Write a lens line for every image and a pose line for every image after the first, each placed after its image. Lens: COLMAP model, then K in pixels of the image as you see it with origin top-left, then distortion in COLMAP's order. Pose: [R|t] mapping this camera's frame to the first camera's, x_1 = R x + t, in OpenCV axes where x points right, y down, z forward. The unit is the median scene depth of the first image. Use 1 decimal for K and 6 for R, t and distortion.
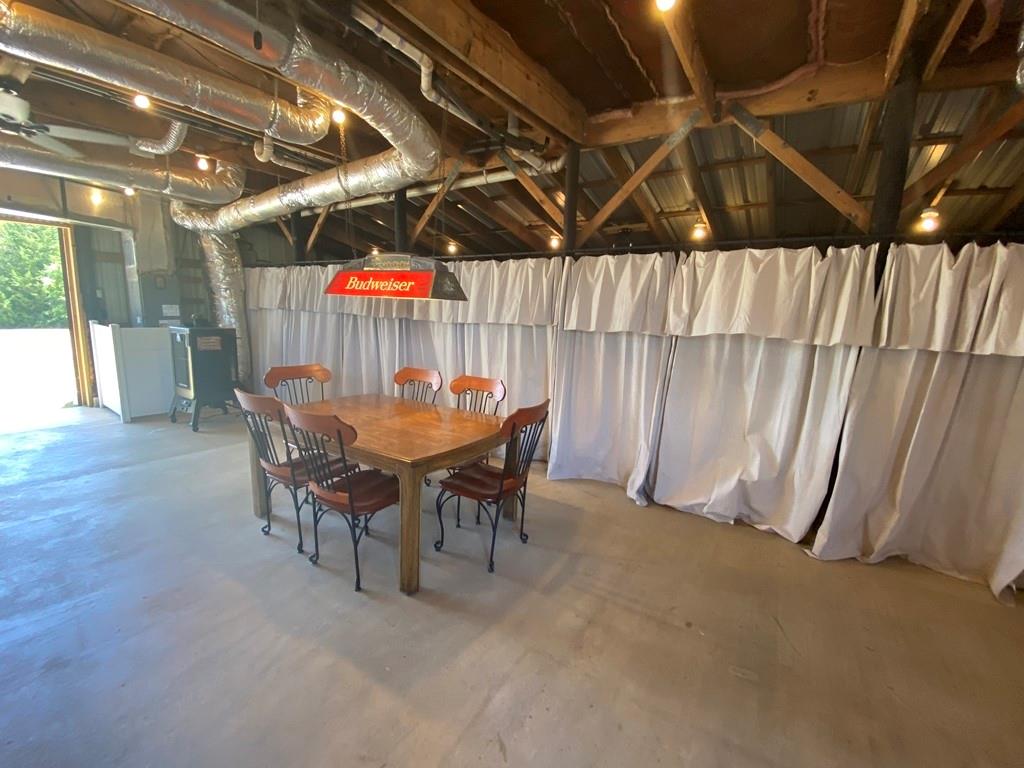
lens RADIAL K [[420.9, 0, 514.1], [0, 420.9, 391.8], [0, 0, 1]] dist [0.007088, -0.011987]
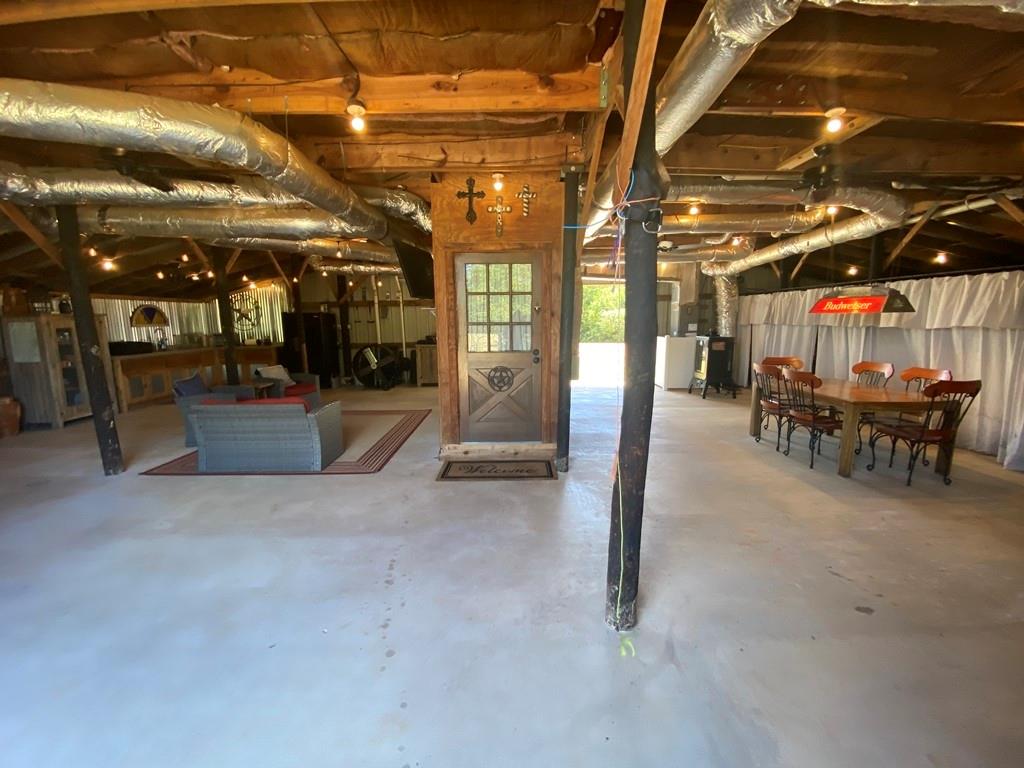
lens RADIAL K [[420.9, 0, 511.1], [0, 420.9, 388.3], [0, 0, 1]] dist [0.007088, -0.011987]
pose [[0.552913, 0.083486, -0.829046, 0.237261], [-0.119630, 0.992614, 0.020172, 0.131729], [0.824607, 0.088025, 0.558816, -0.673599]]
